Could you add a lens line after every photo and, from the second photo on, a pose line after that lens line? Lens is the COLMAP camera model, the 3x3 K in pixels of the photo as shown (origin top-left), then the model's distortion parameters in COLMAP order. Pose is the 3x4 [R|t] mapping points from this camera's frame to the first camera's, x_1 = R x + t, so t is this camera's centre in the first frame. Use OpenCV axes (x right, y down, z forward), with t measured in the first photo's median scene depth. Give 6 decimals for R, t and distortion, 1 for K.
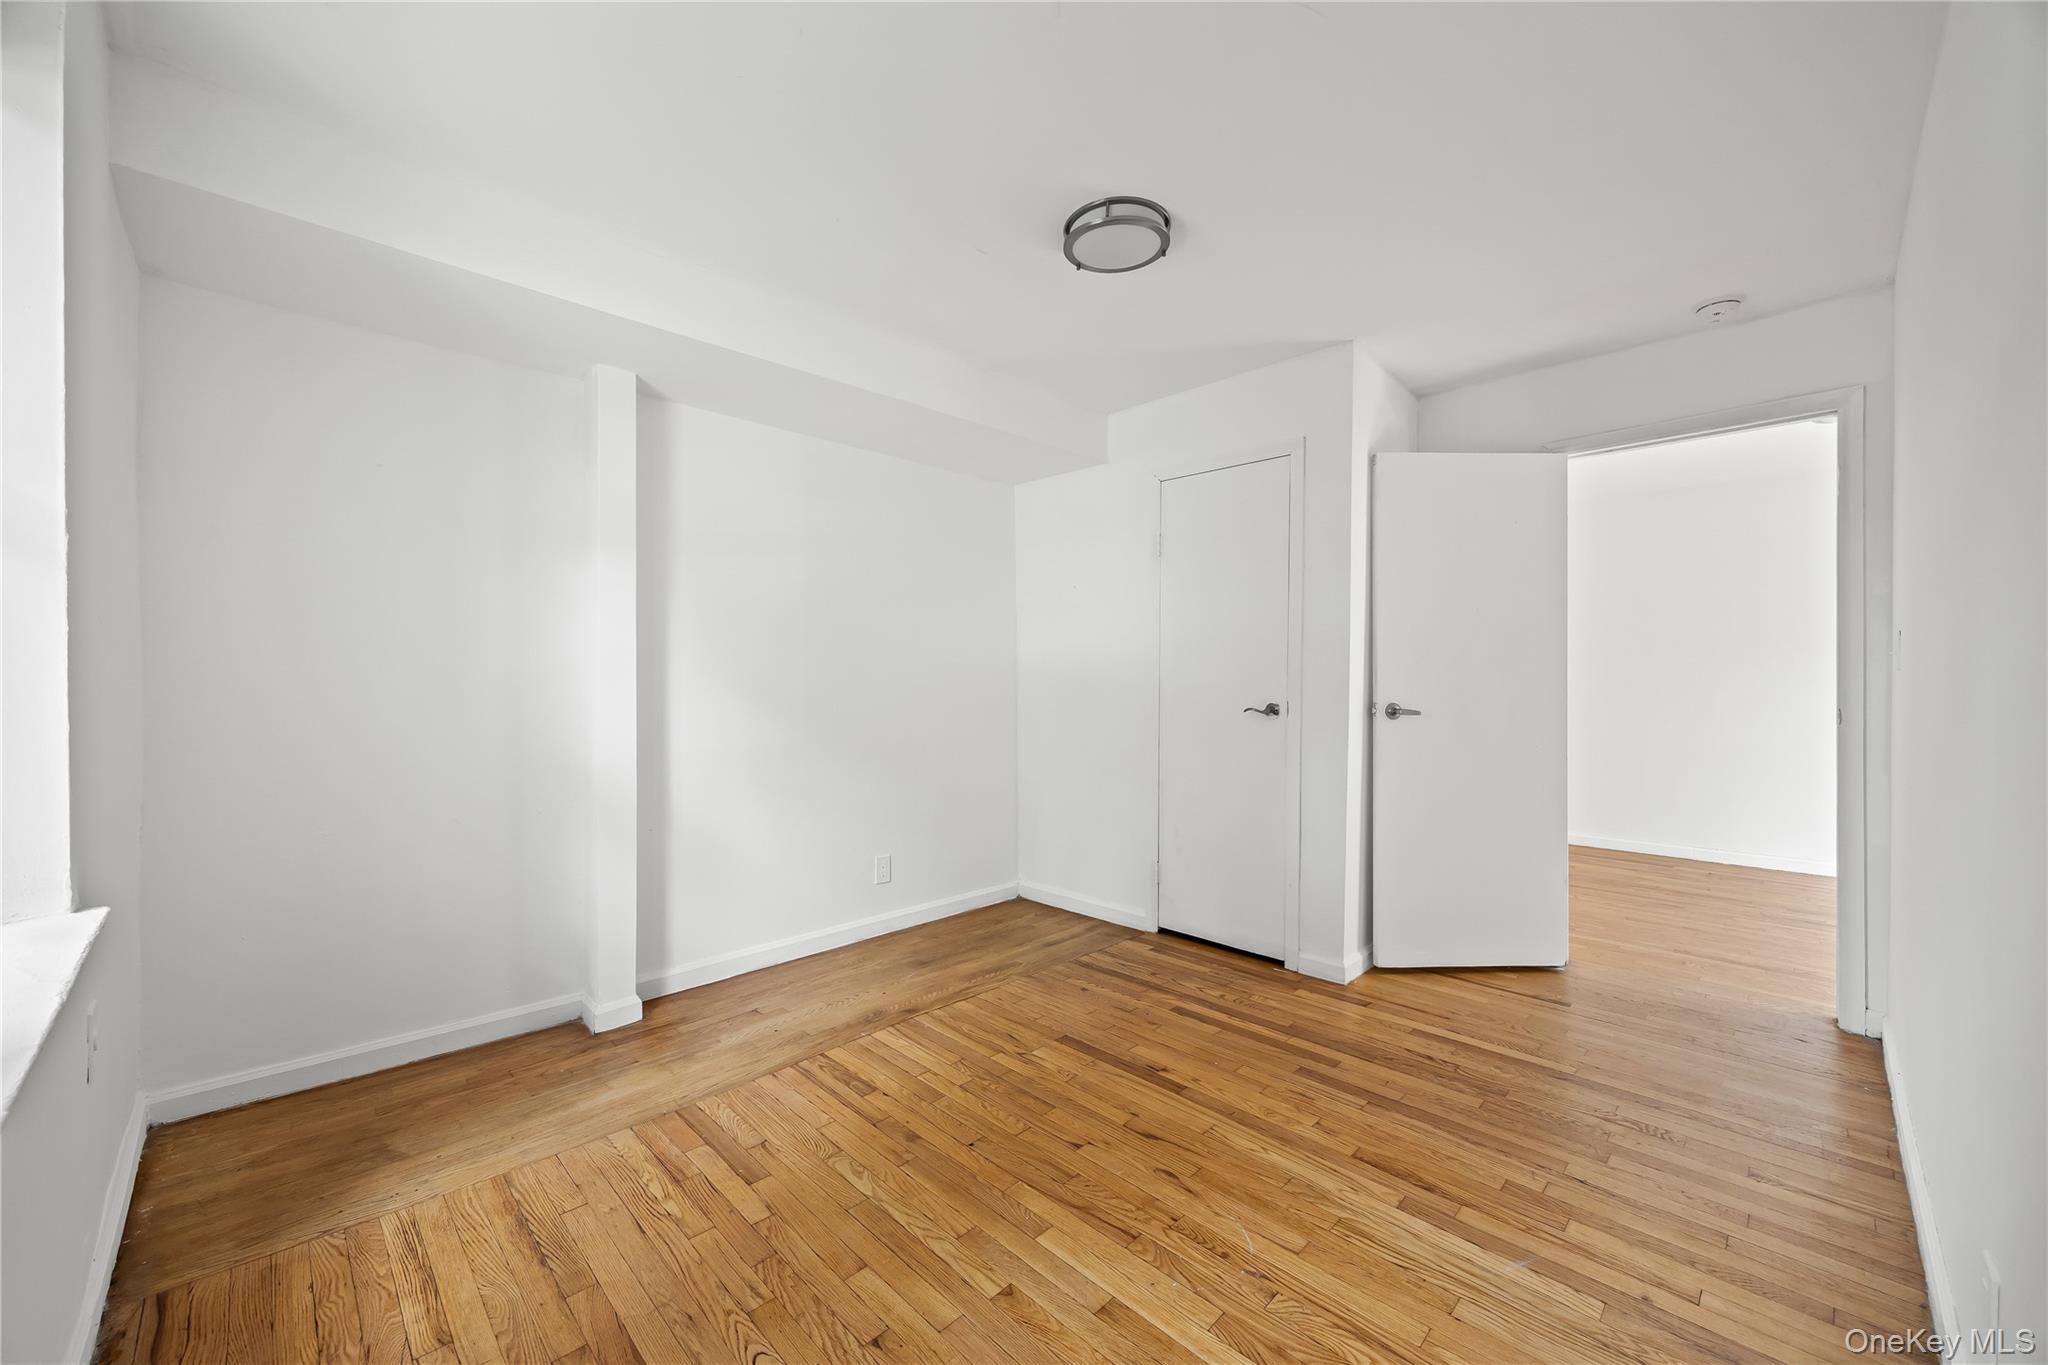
lens RADIAL K [[801.6, 0, 1019.8], [0, 801.6, 682.8], [0, 0, 1]] dist [-0.003132, 0.001595]
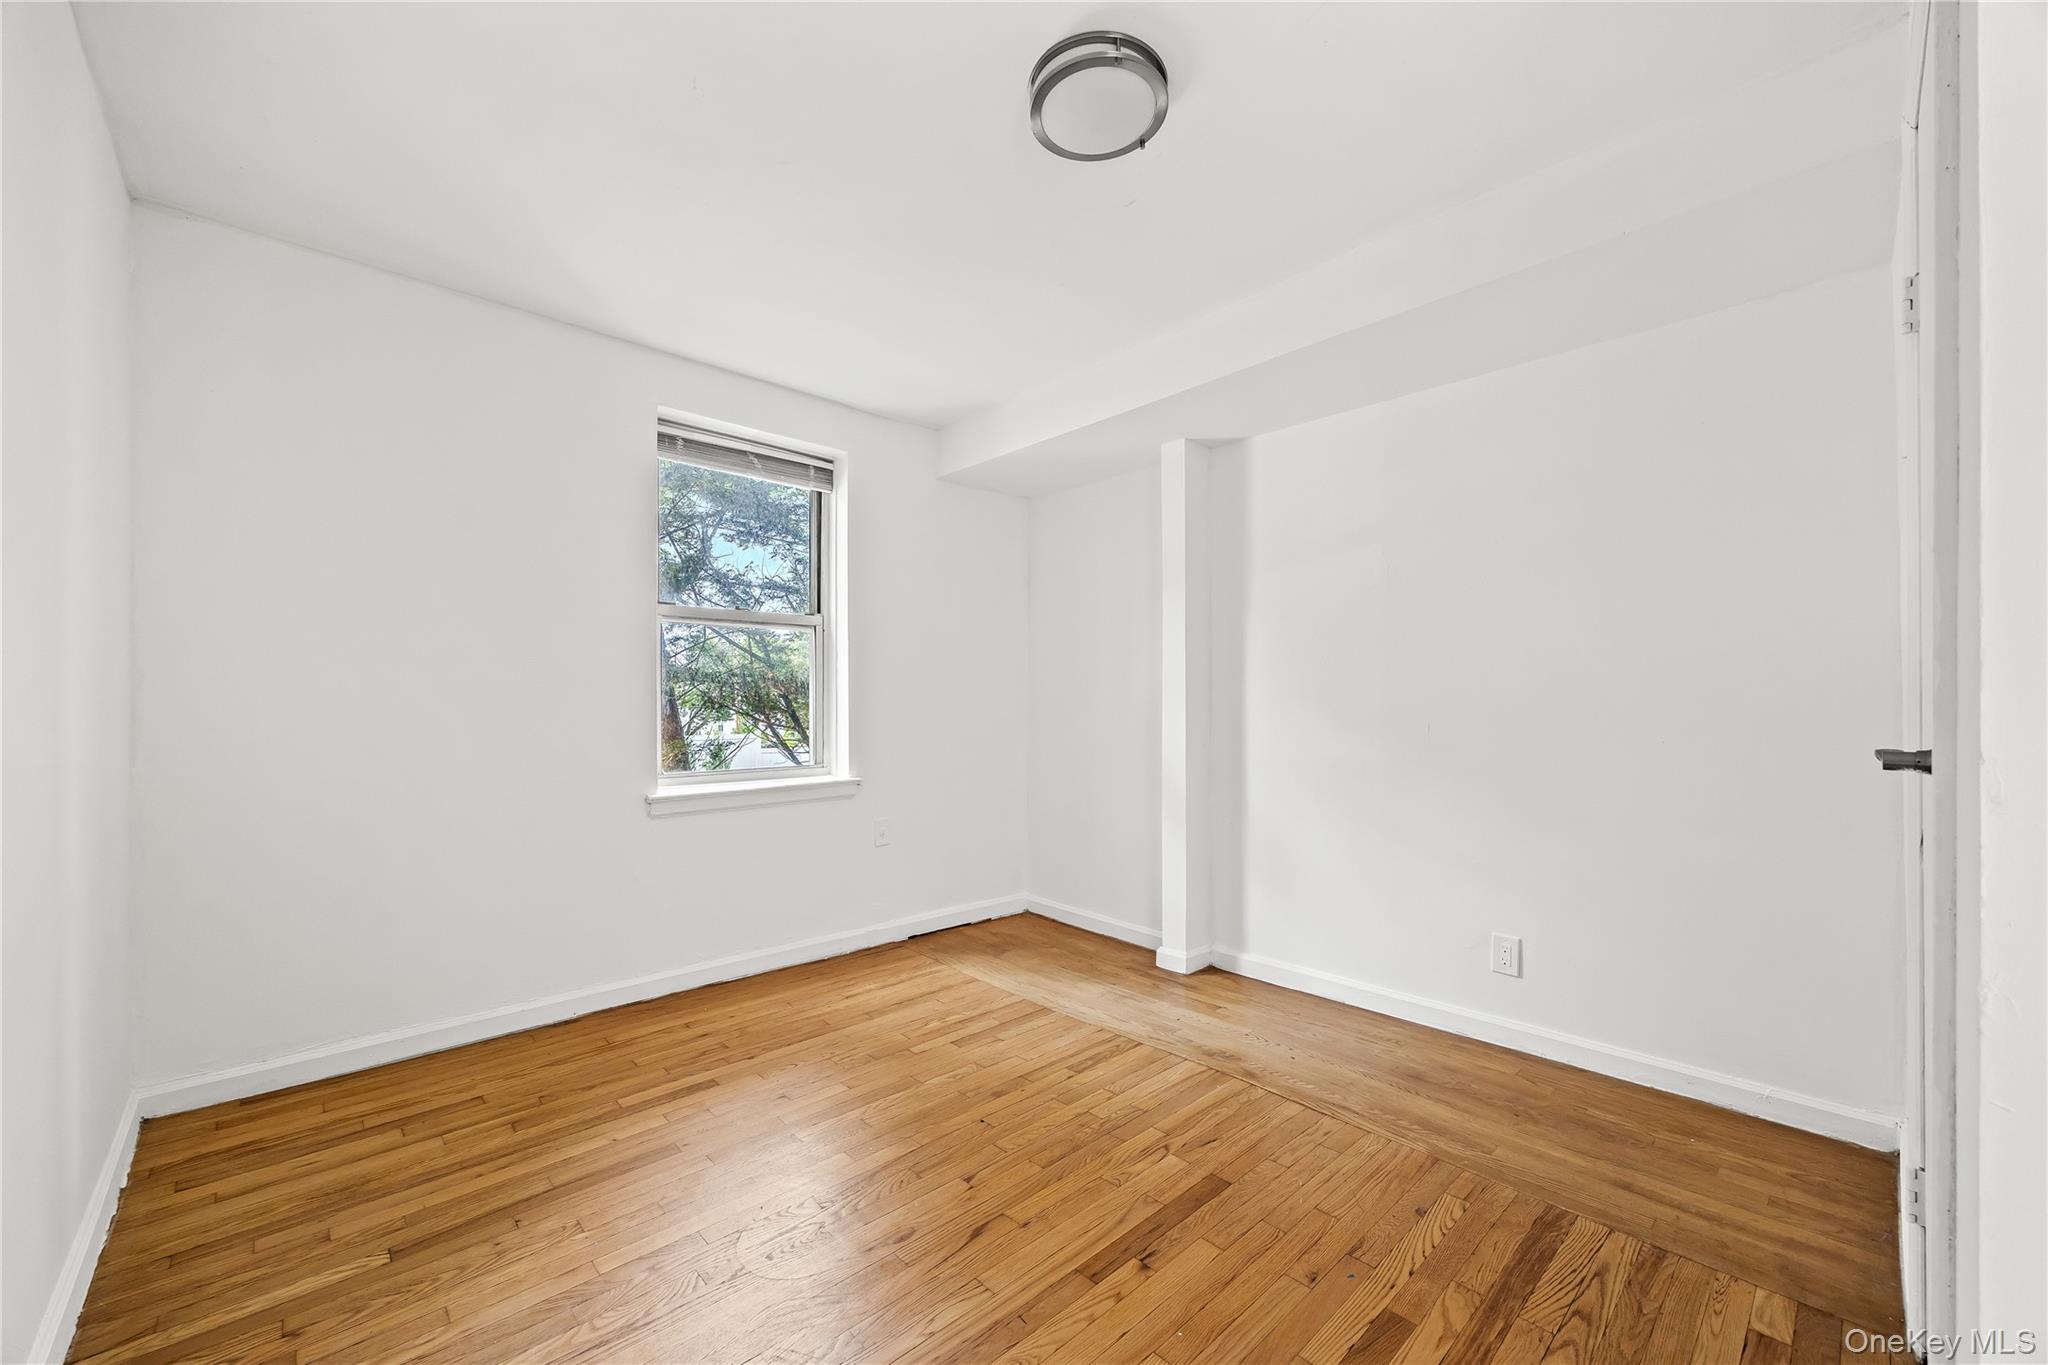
lens RADIAL K [[801.6, 0, 1020.6], [0, 801.6, 695.6], [0, 0, 1]] dist [-0.003132, 0.001595]
pose [[-0.041053, -0.007292, -0.999130, 0.755025], [0.000697, 0.999973, -0.007327, 0.012513], [0.999157, -0.000997, -0.041046, 0.820199]]
